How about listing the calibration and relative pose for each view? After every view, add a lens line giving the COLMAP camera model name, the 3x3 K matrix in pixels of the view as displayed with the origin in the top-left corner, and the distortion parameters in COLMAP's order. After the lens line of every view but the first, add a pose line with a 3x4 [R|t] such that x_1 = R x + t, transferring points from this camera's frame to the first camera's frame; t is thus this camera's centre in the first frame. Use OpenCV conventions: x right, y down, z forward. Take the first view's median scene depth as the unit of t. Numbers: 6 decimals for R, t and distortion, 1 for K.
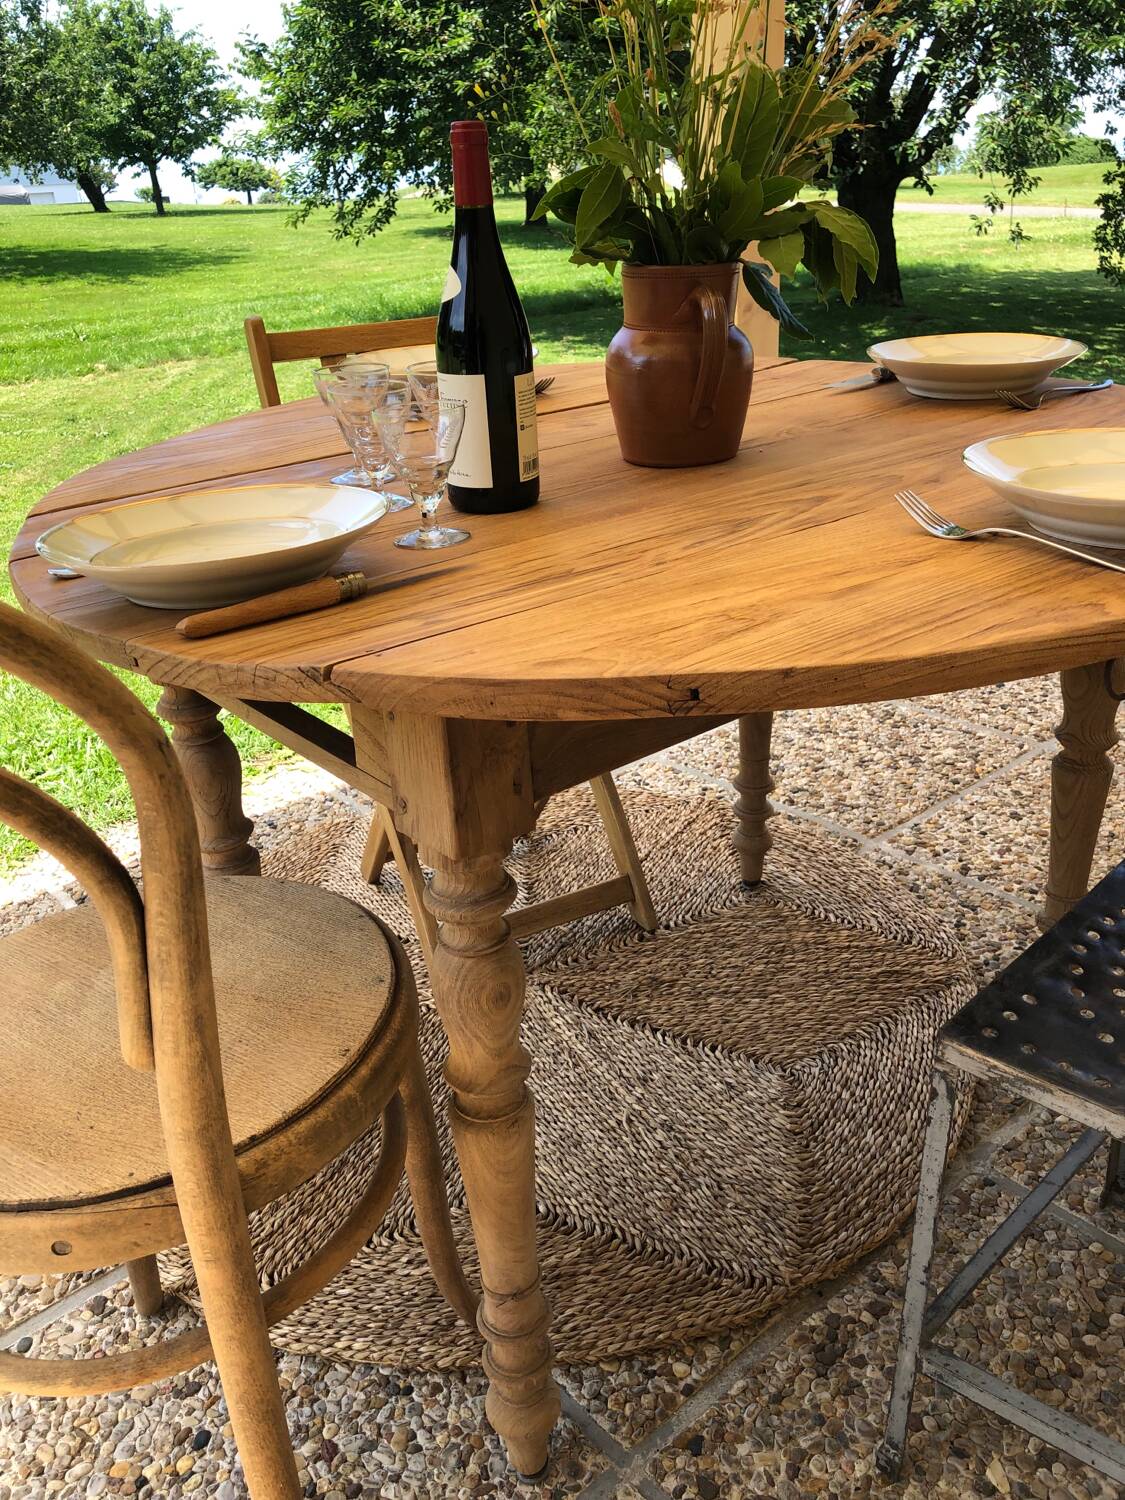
lens RADIAL K [[1226.3, 0, 571.7], [0, 1226.3, 748.6], [0, 0, 1]] dist [0.004582, 0.011968]
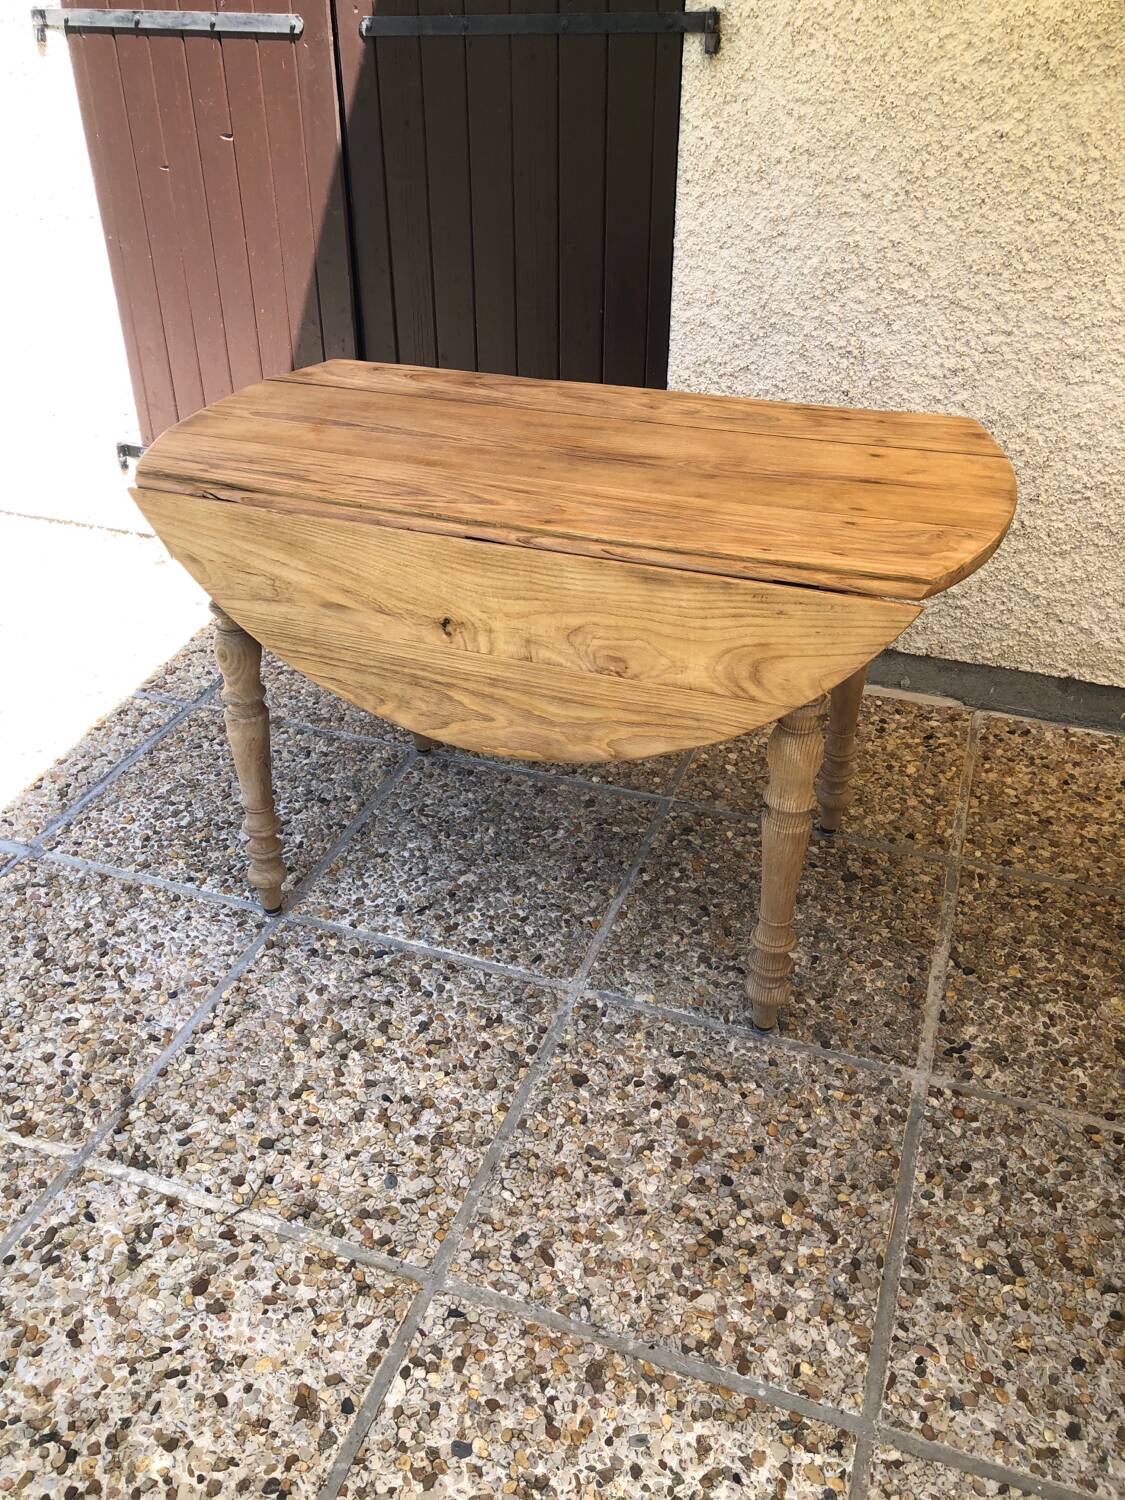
lens RADIAL K [[1218.7, 0, 562.5], [0, 1218.7, 750.0], [0, 0, 1]] dist [0.009278, 0.007697]
pose [[0.514794, 0.515273, -0.685186, 1.257778], [-0.375837, 0.853972, 0.359830, -0.449945], [0.770541, 0.072280, 0.633279, 0.102182]]
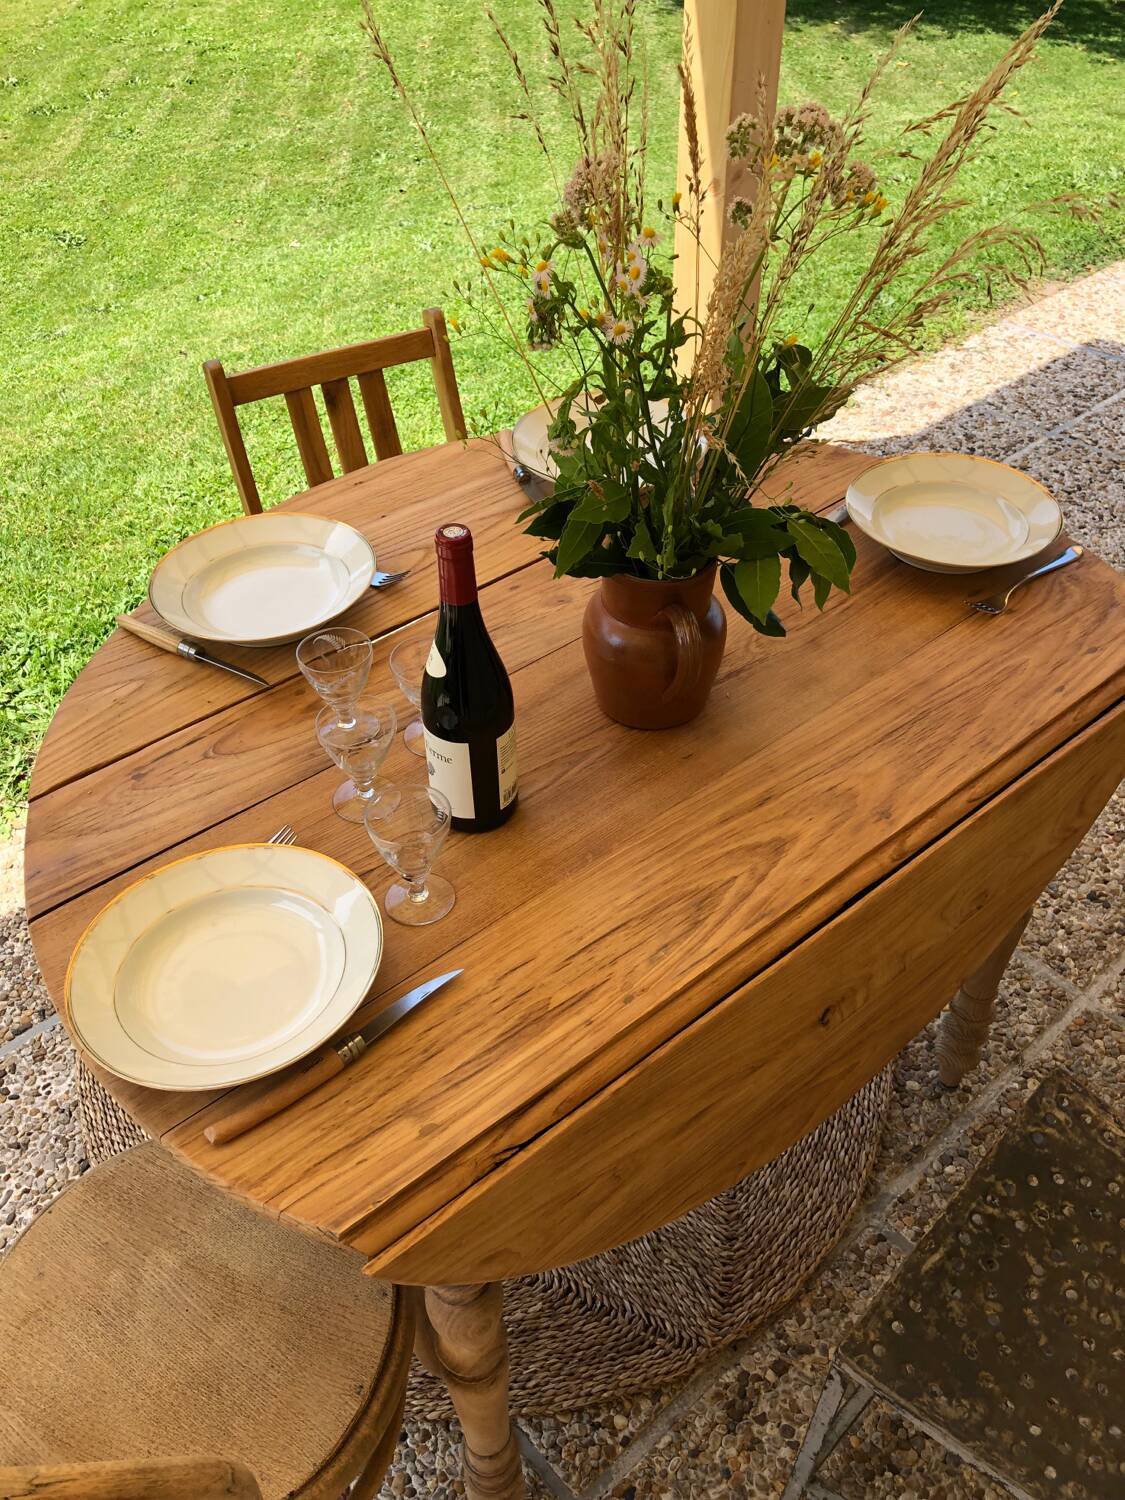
lens RADIAL K [[1218.7, 0, 562.5], [0, 1218.7, 750.0], [0, 0, 1]] dist [0.009278, 0.007697]
pose [[0.999519, 0.014722, 0.027286, -0.014562], [-0.022058, 0.956114, 0.292163, -0.506338], [-0.021788, -0.292624, 0.955979, 0.002998]]
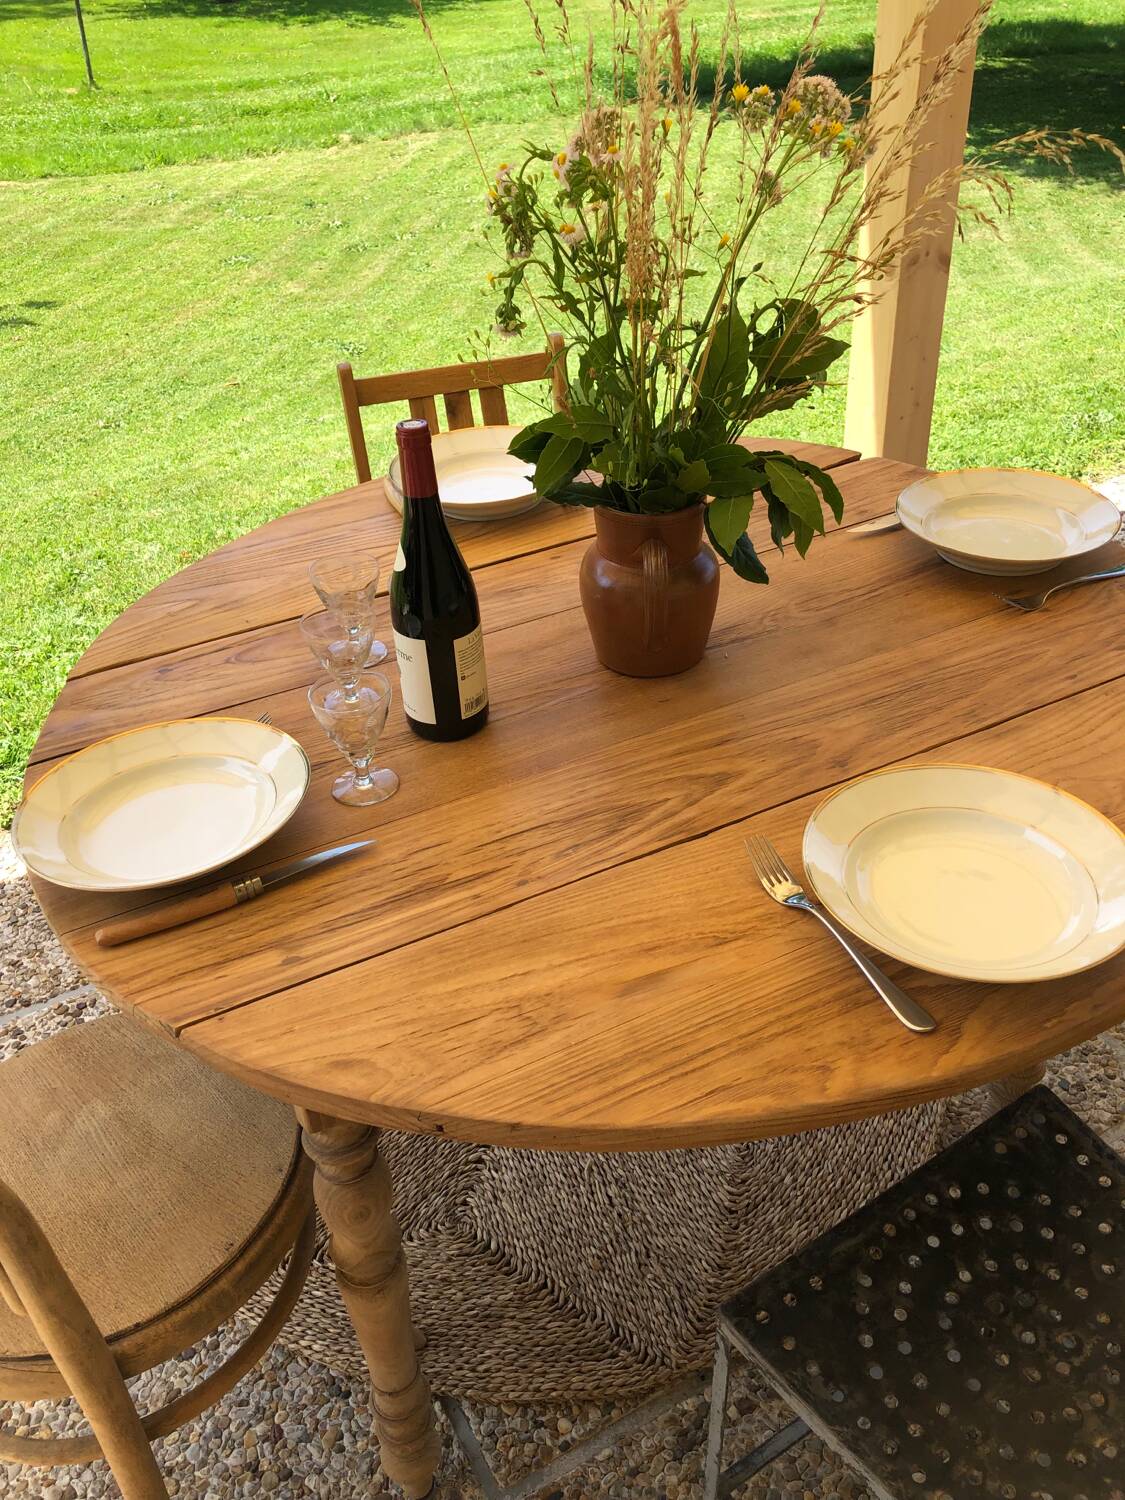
lens RADIAL K [[1219.8, 0, 571.7], [0, 1219.8, 741.1], [0, 0, 1]] dist [0.015453, -0.001236]
pose [[0.978516, 0.117663, -0.169297, 0.213768], [-0.085528, 0.978828, 0.185958, -0.360268], [0.187593, -0.167483, 0.967863, -0.041065]]
